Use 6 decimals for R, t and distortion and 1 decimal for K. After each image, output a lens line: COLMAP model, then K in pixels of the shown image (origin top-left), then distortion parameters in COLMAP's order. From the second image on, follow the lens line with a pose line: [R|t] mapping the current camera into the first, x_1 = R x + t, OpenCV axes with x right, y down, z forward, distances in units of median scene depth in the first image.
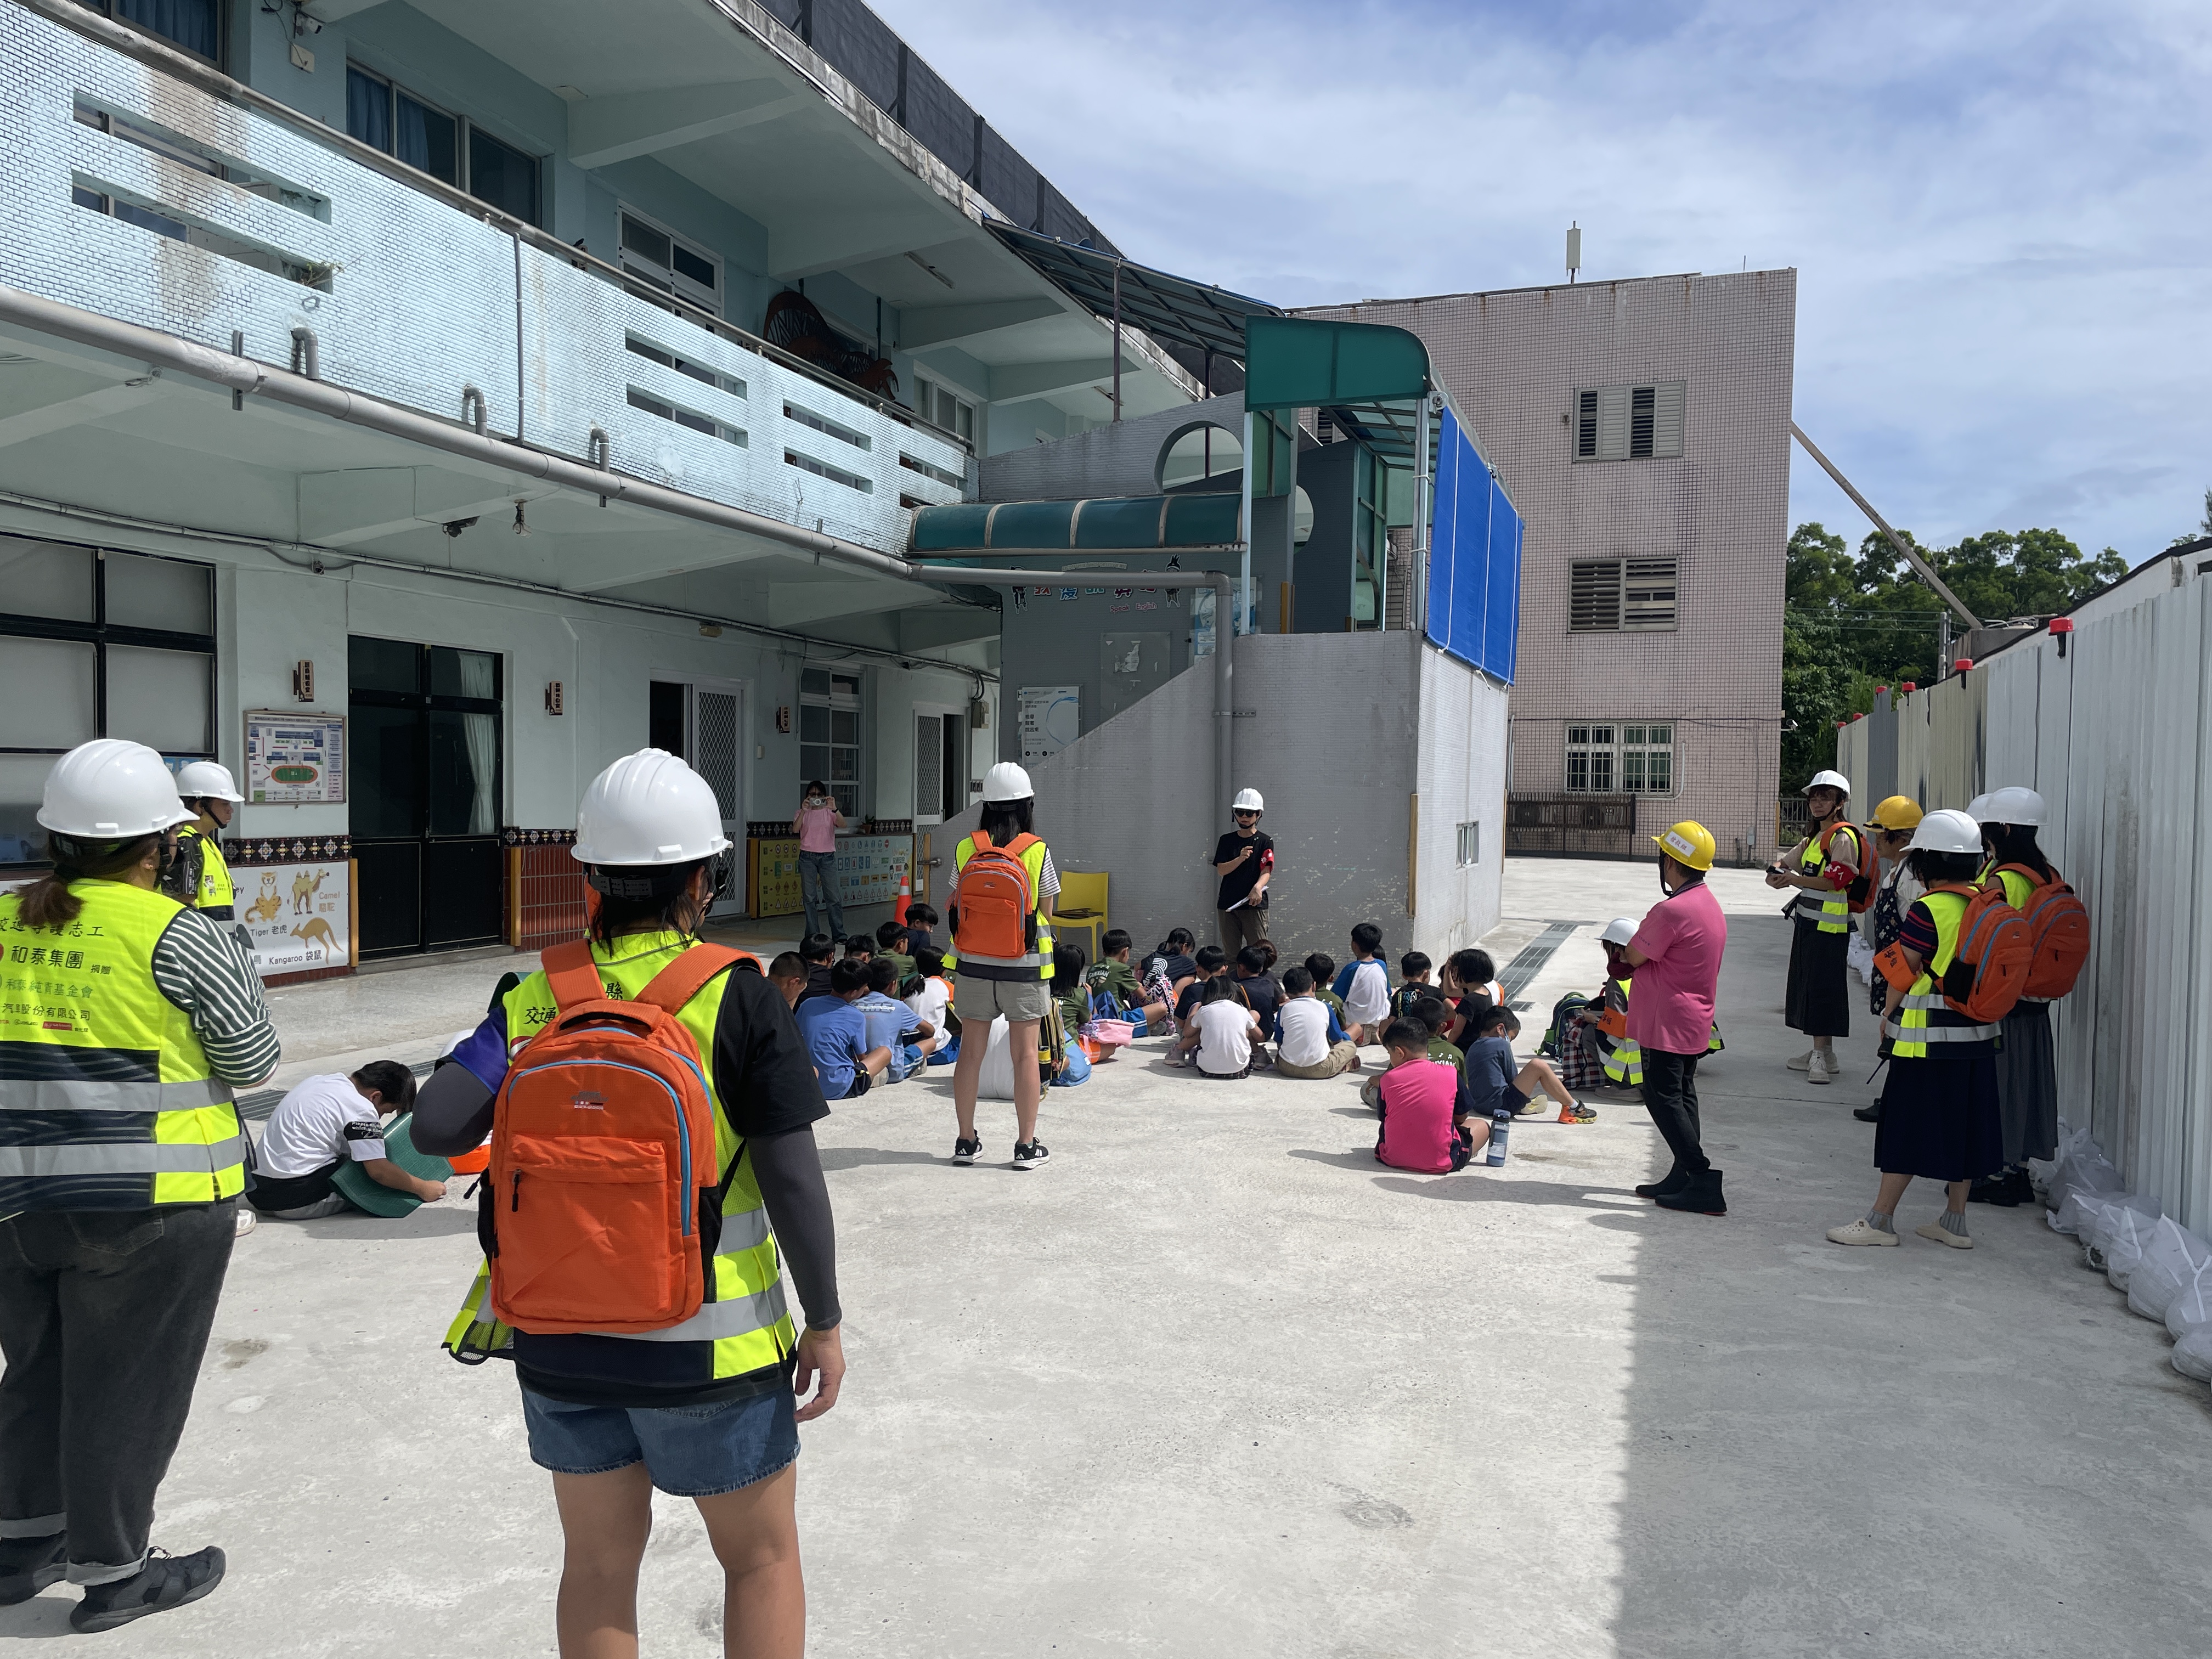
lens RADIAL K [[1665.6, 0, 1122.9], [0, 1665.6, 873.5], [0, 0, 1]] dist [0.060097, -0.083349]
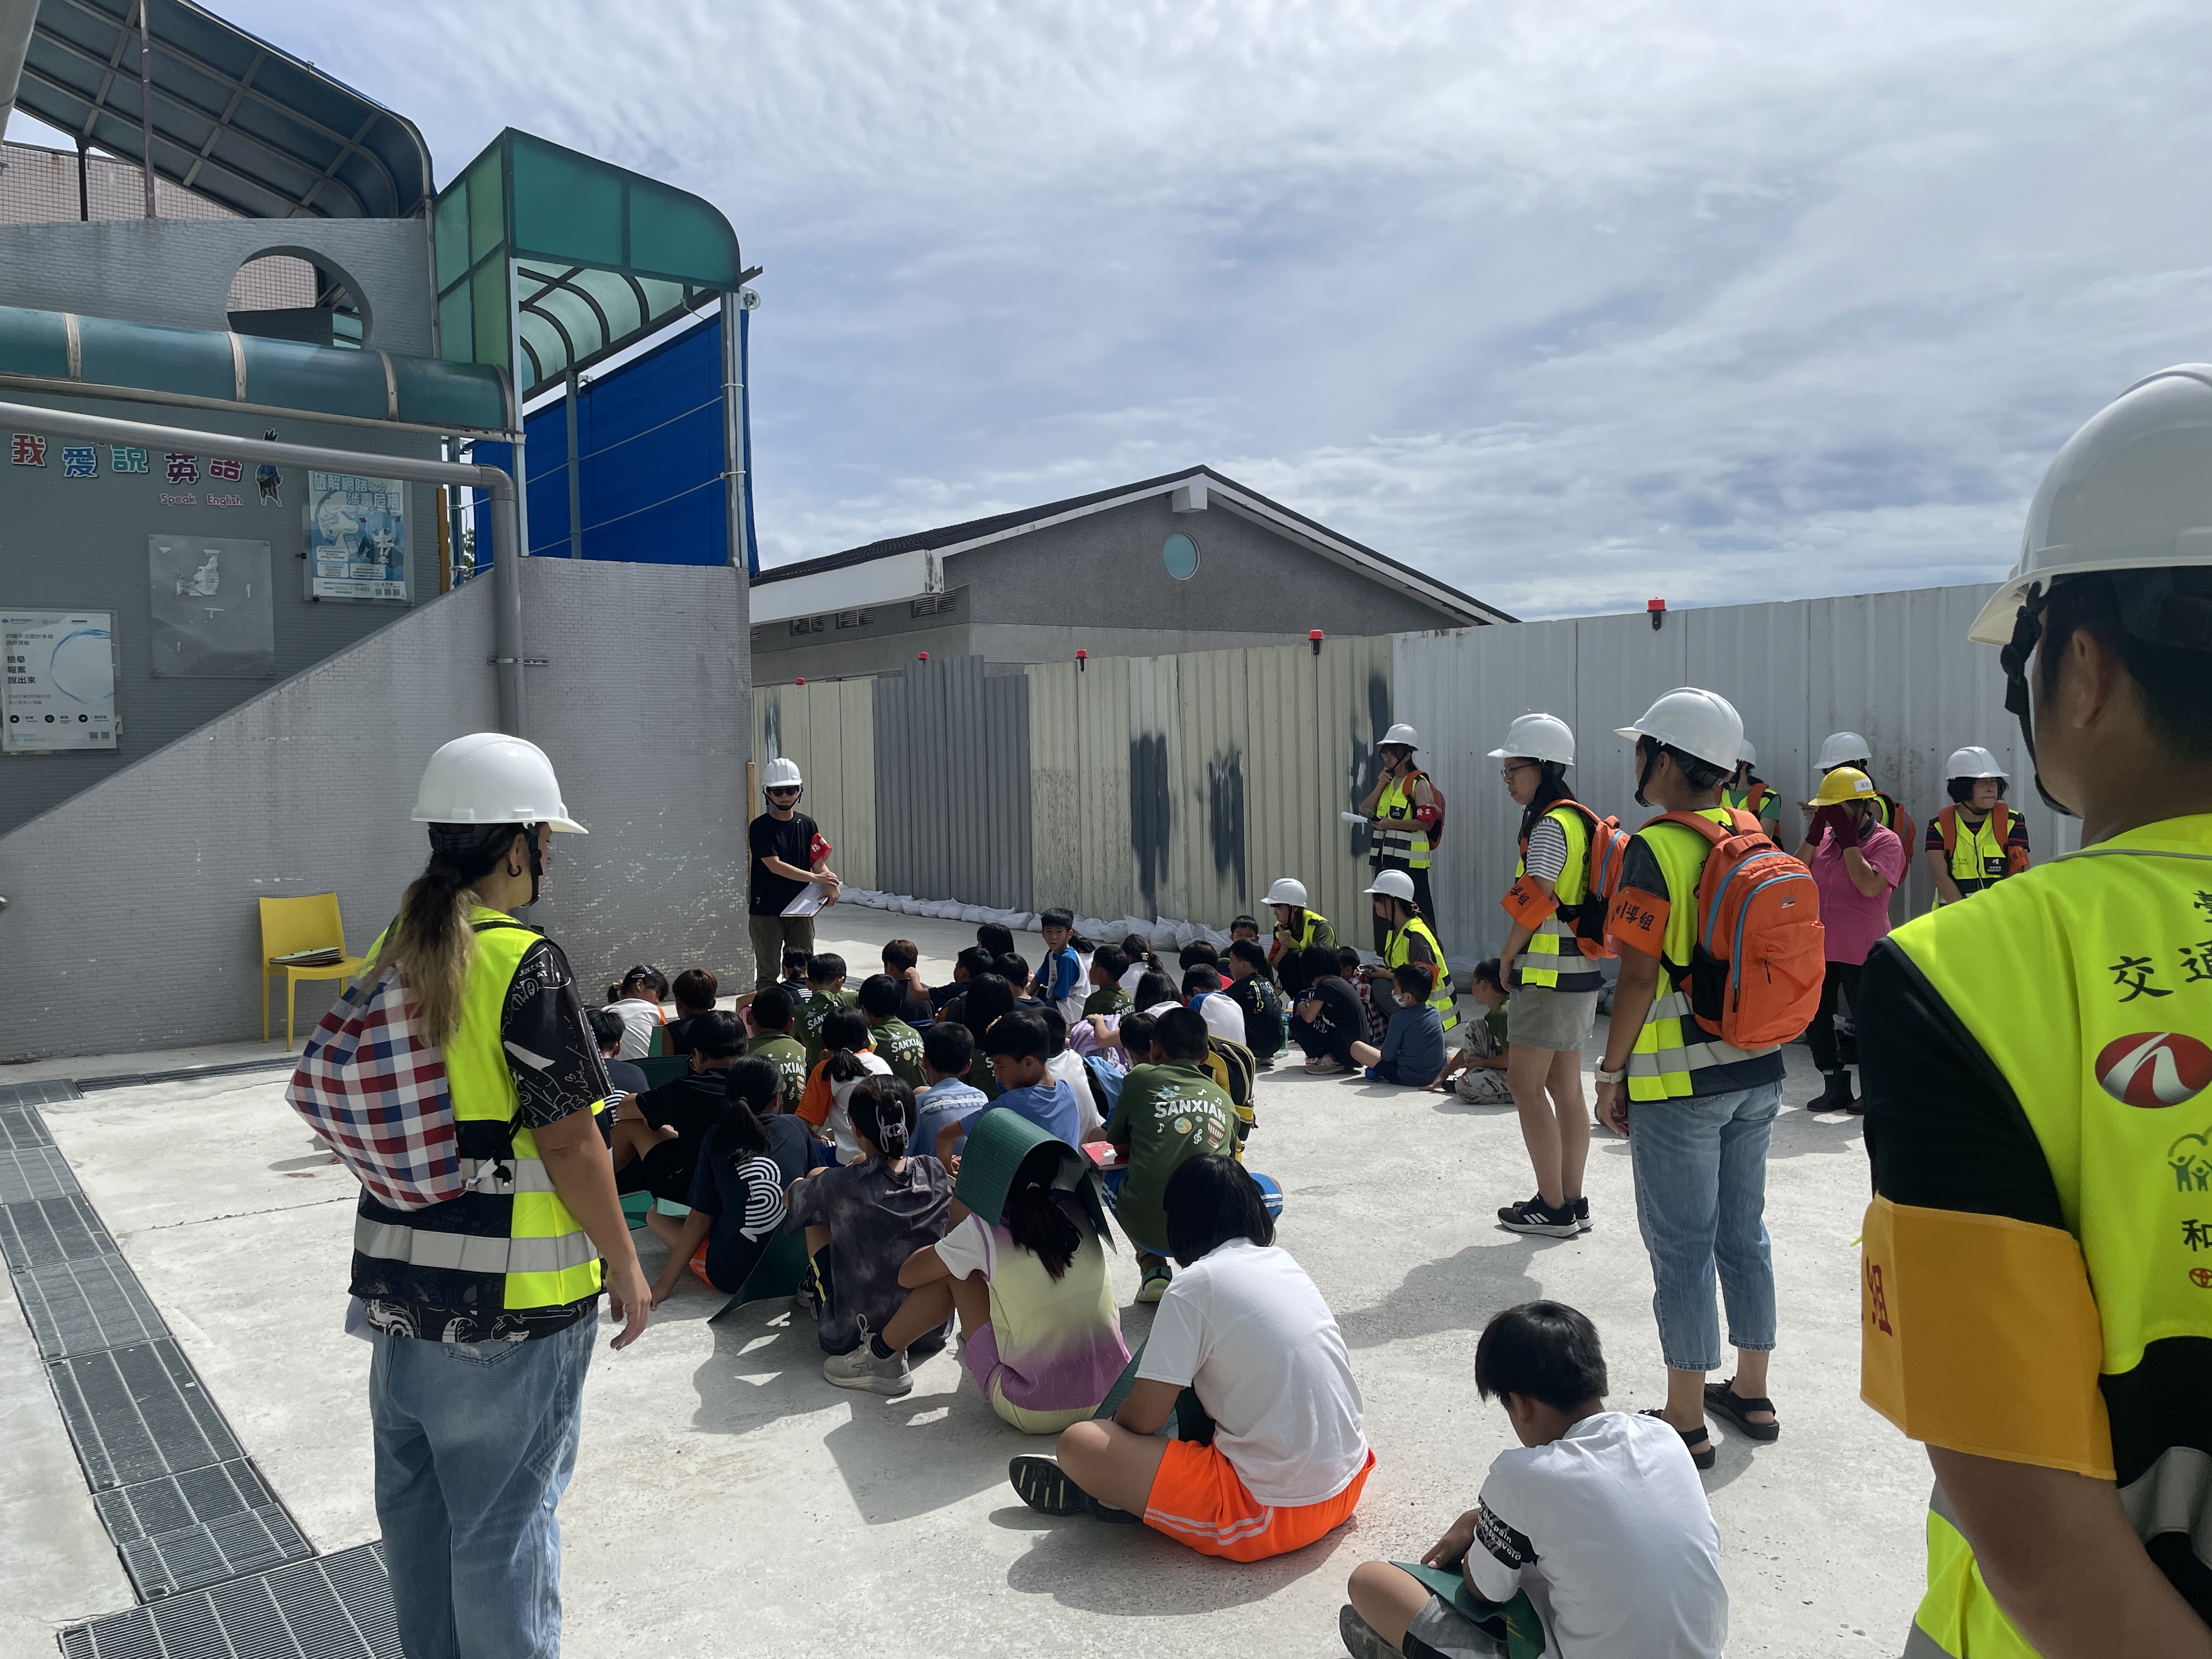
lens RADIAL K [[1665.6, 0, 1107.8], [0, 1665.6, 823.8], [0, 0, 1]] dist [0.060097, -0.083349]
pose [[0.557846, -0.056560, 0.828015, -0.393071], [0.066945, 0.997491, 0.023035, -0.022716], [-0.827240, 0.042582, 0.560233, 0.354538]]
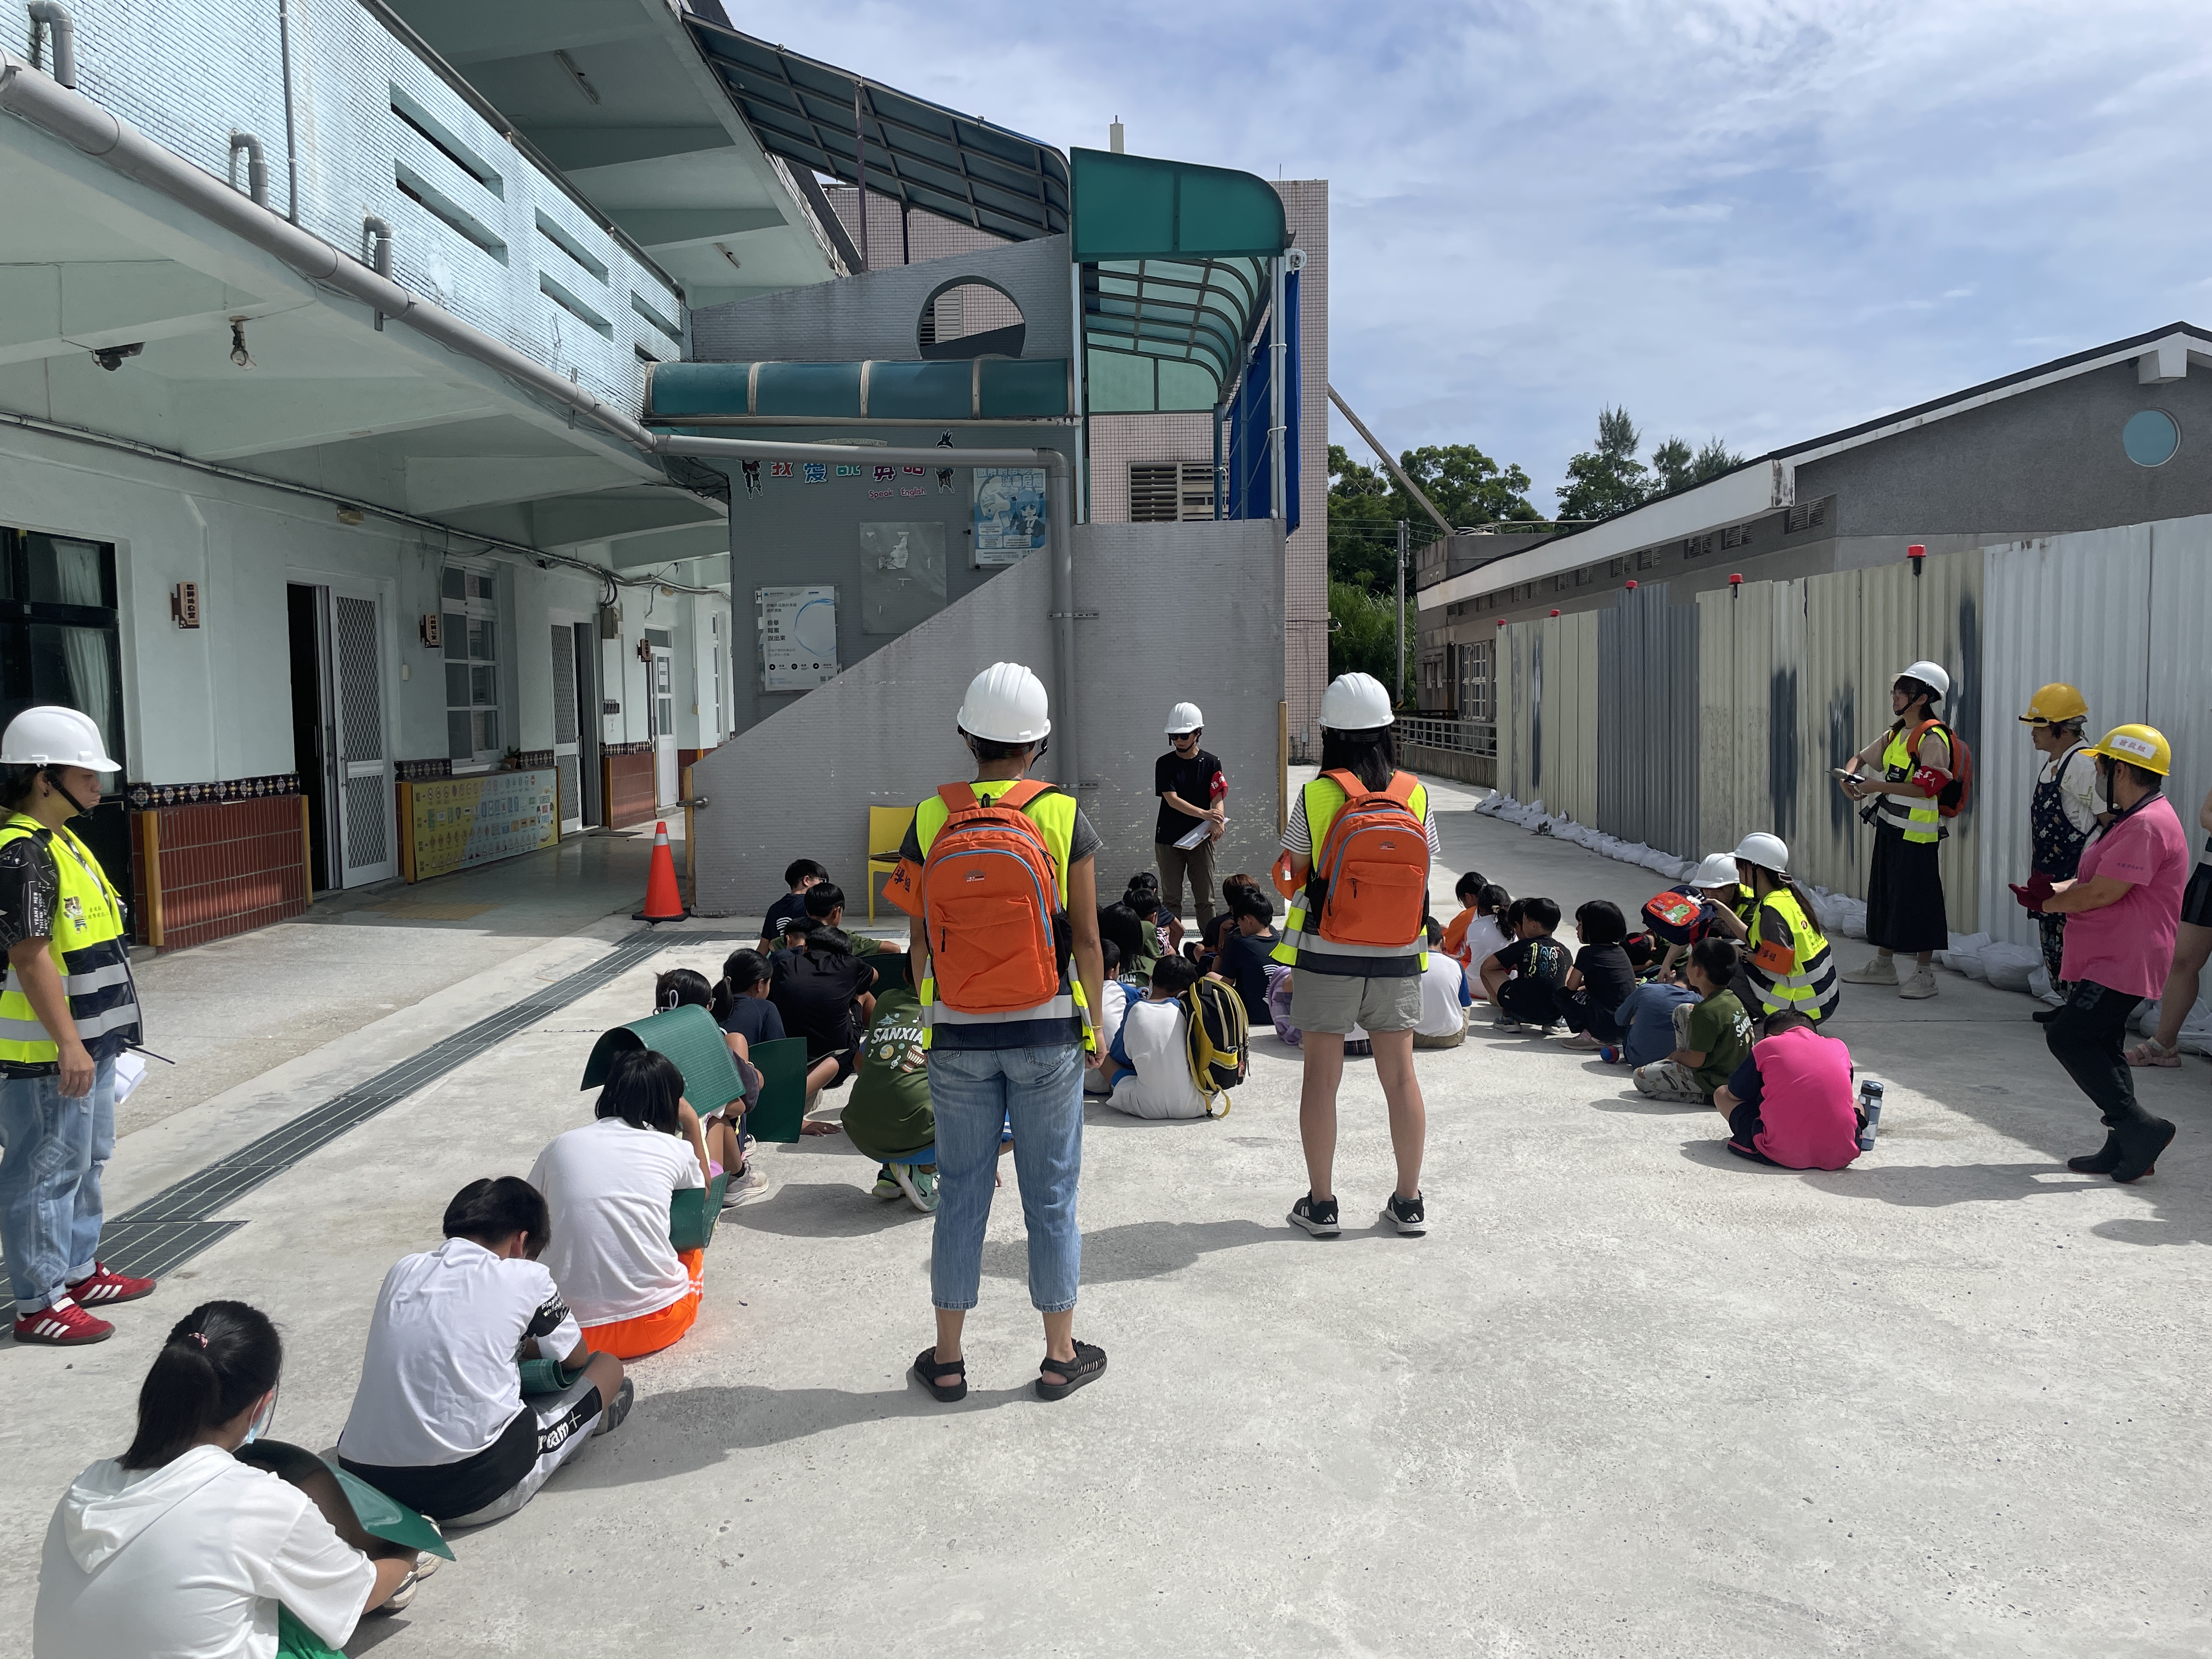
lens RADIAL K [[1665.6, 0, 1093.6], [0, 1665.6, 834.5], [0, 0, 1]] dist [0.060097, -0.083349]
pose [[0.947276, -0.053944, 0.315845, -0.195136], [0.044277, 0.998307, 0.037709, -0.013900], [-0.317345, -0.021736, 0.948061, 0.167685]]
